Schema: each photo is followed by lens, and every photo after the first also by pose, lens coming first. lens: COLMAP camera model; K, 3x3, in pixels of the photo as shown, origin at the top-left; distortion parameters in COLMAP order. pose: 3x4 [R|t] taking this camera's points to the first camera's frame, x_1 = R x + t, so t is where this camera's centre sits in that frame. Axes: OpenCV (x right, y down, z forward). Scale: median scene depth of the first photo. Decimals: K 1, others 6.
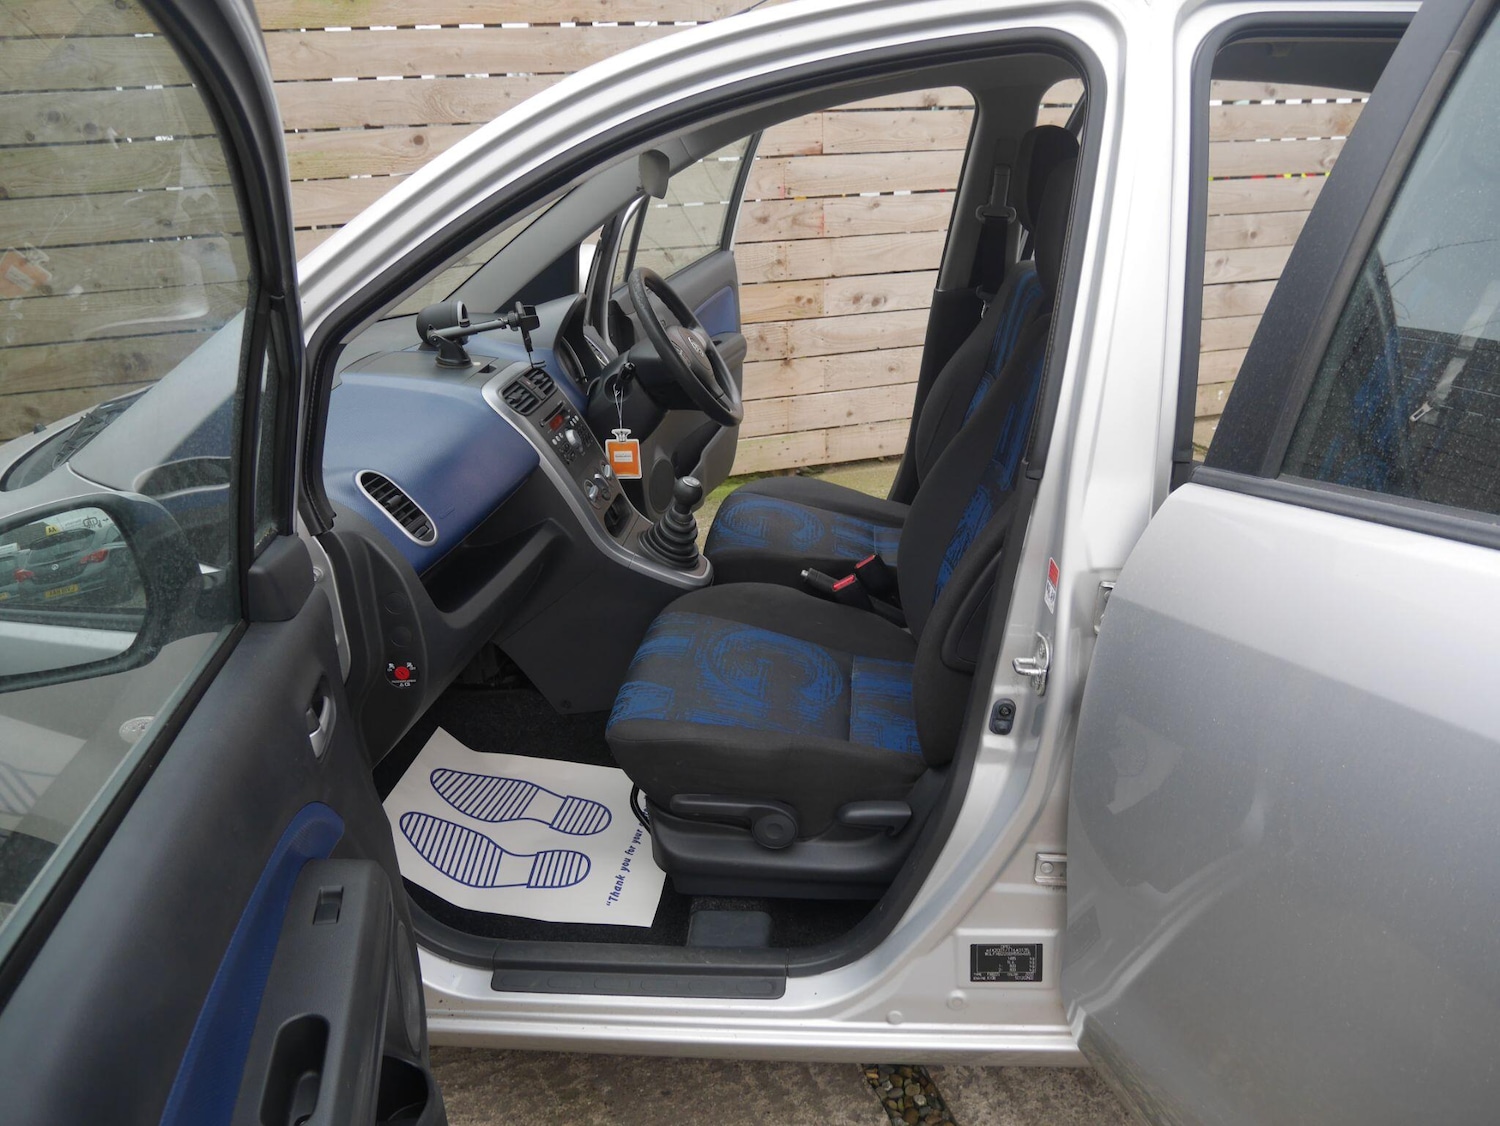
lens RADIAL K [[1071.7, 0, 743.7], [0, 1071.7, 570.3], [0, 0, 1]] dist [-0.064216, 0.019840]
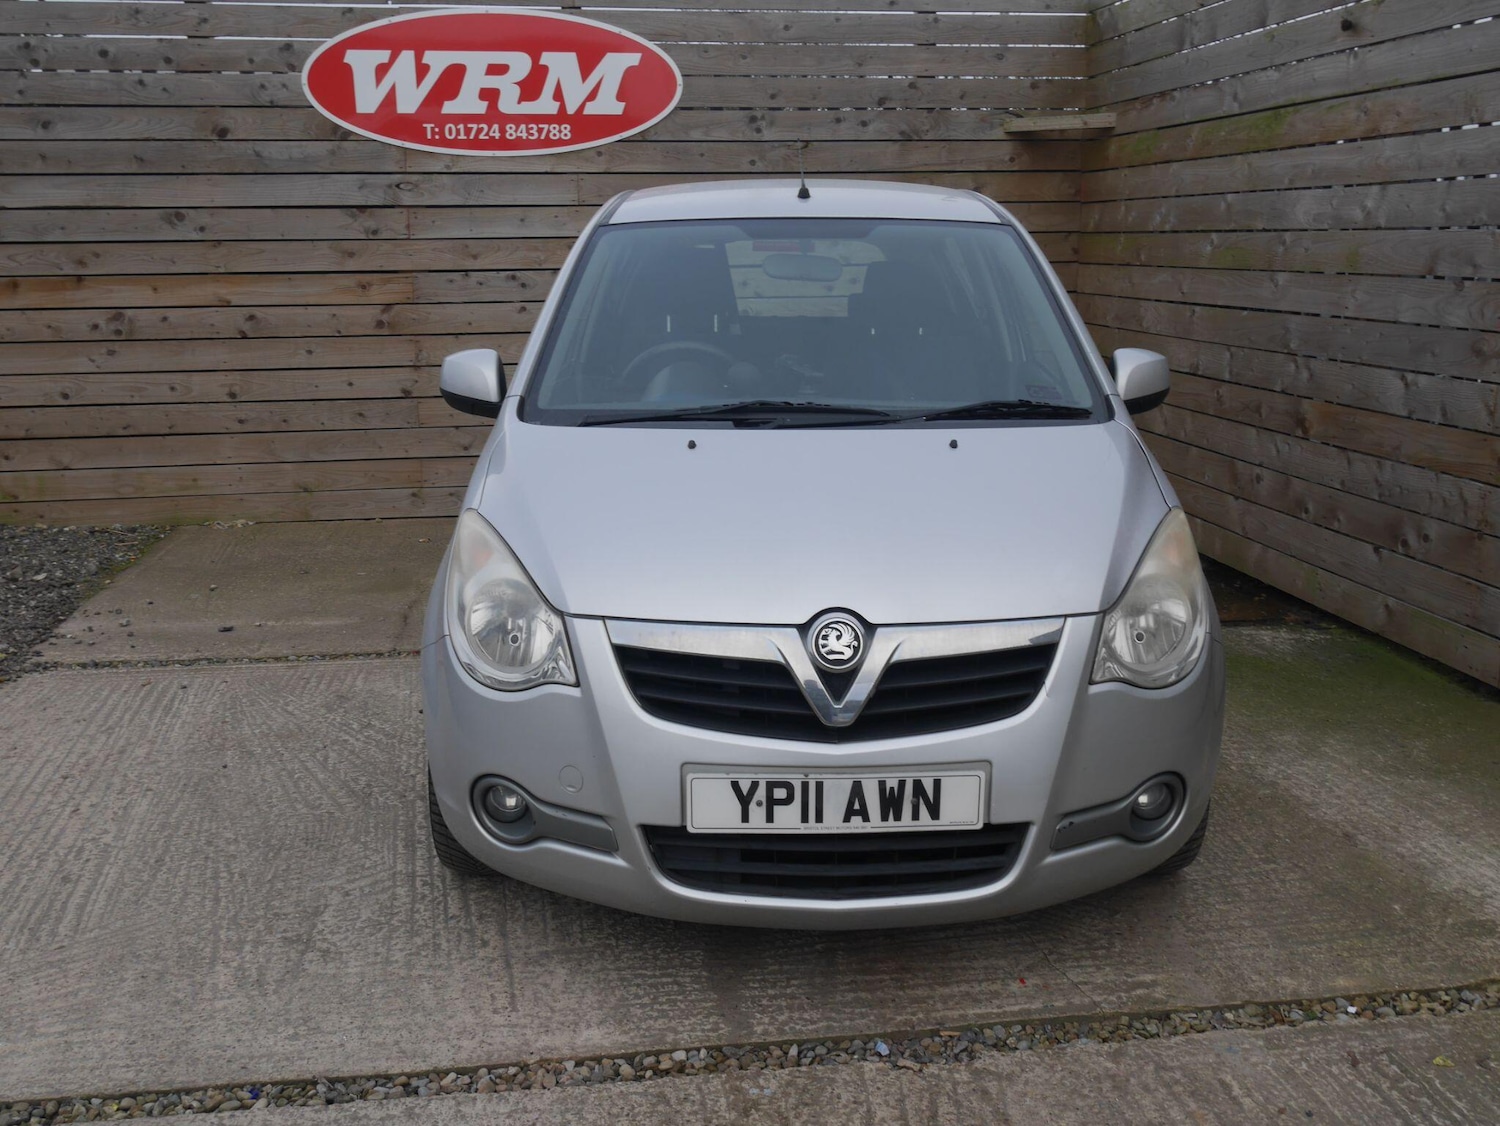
lens RADIAL K [[1446.4, 0, 750.5], [0, 1446.4, 558.4], [0, 0, 1]] dist [-0.005508, 0.000000]
pose [[-0.150706, 0.243329, -0.958164, 1.351281], [-0.374378, 0.882996, 0.283124, -0.334229], [0.914948, 0.401384, -0.041976, 0.679642]]
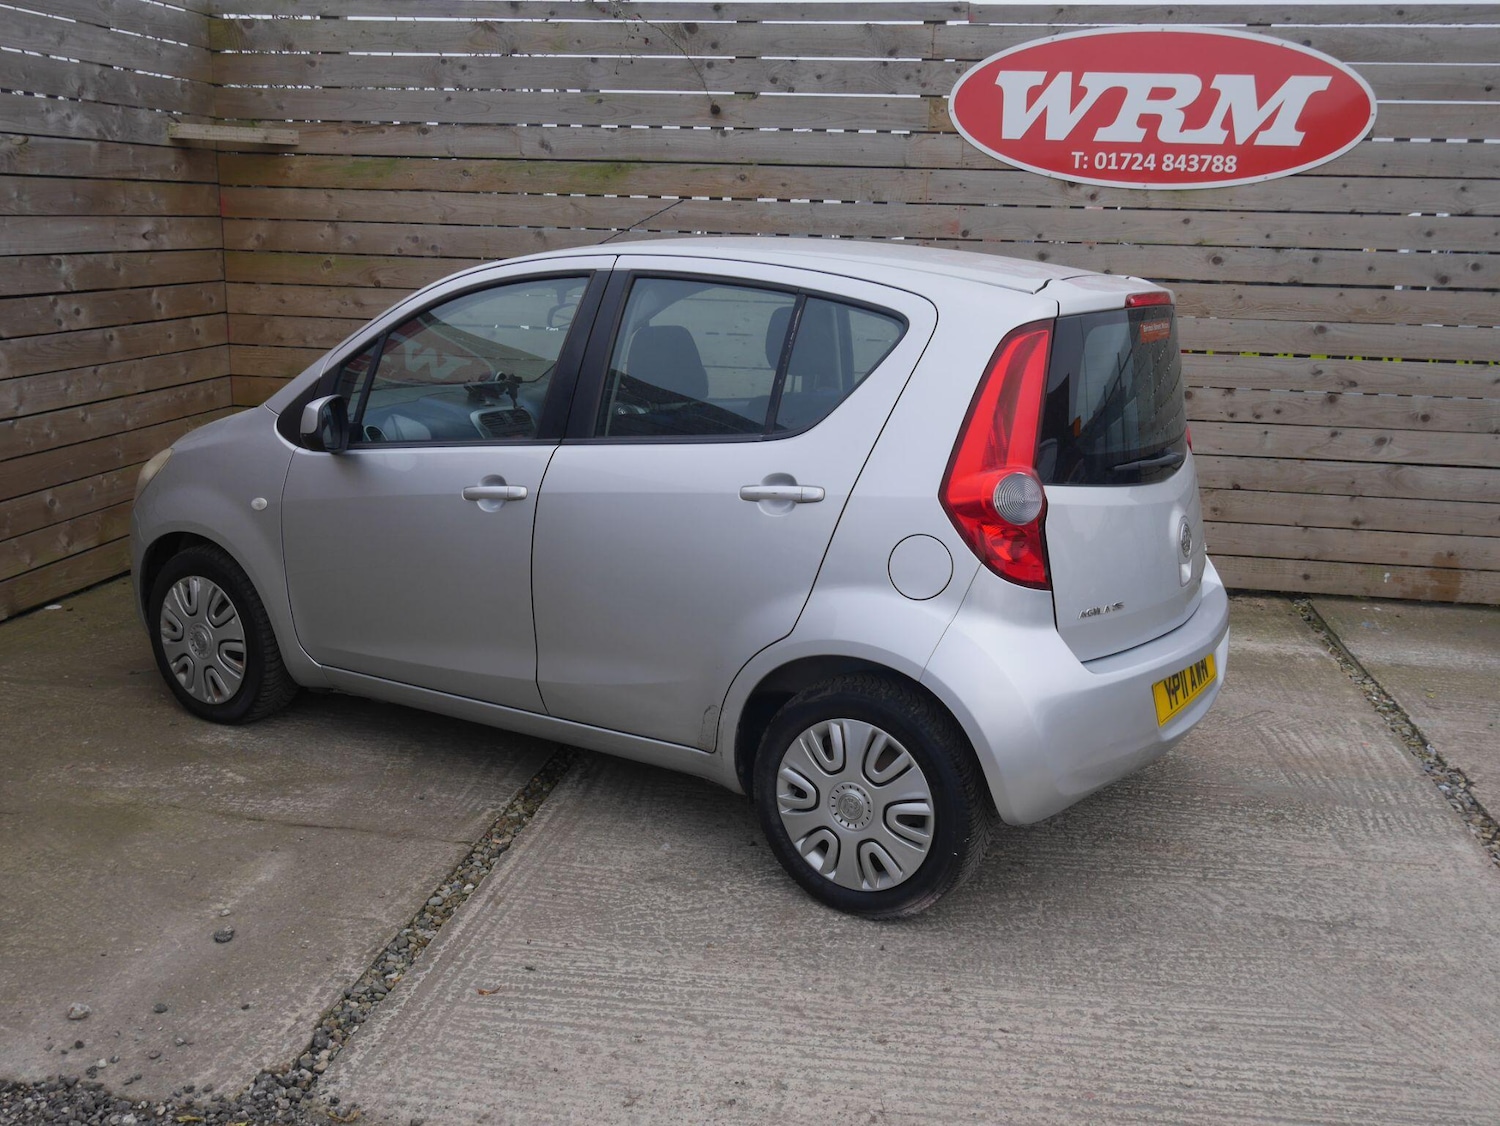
lens RADIAL K [[1446.4, 0, 741.7], [0, 1446.4, 561.3], [0, 0, 1]] dist [-0.005508, 0.000000]
pose [[0.887992, 0.158134, -0.431815, 0.691683], [-0.228098, 0.966822, -0.115006, 0.144366], [0.399302, 0.200621, 0.894600, -0.567747]]
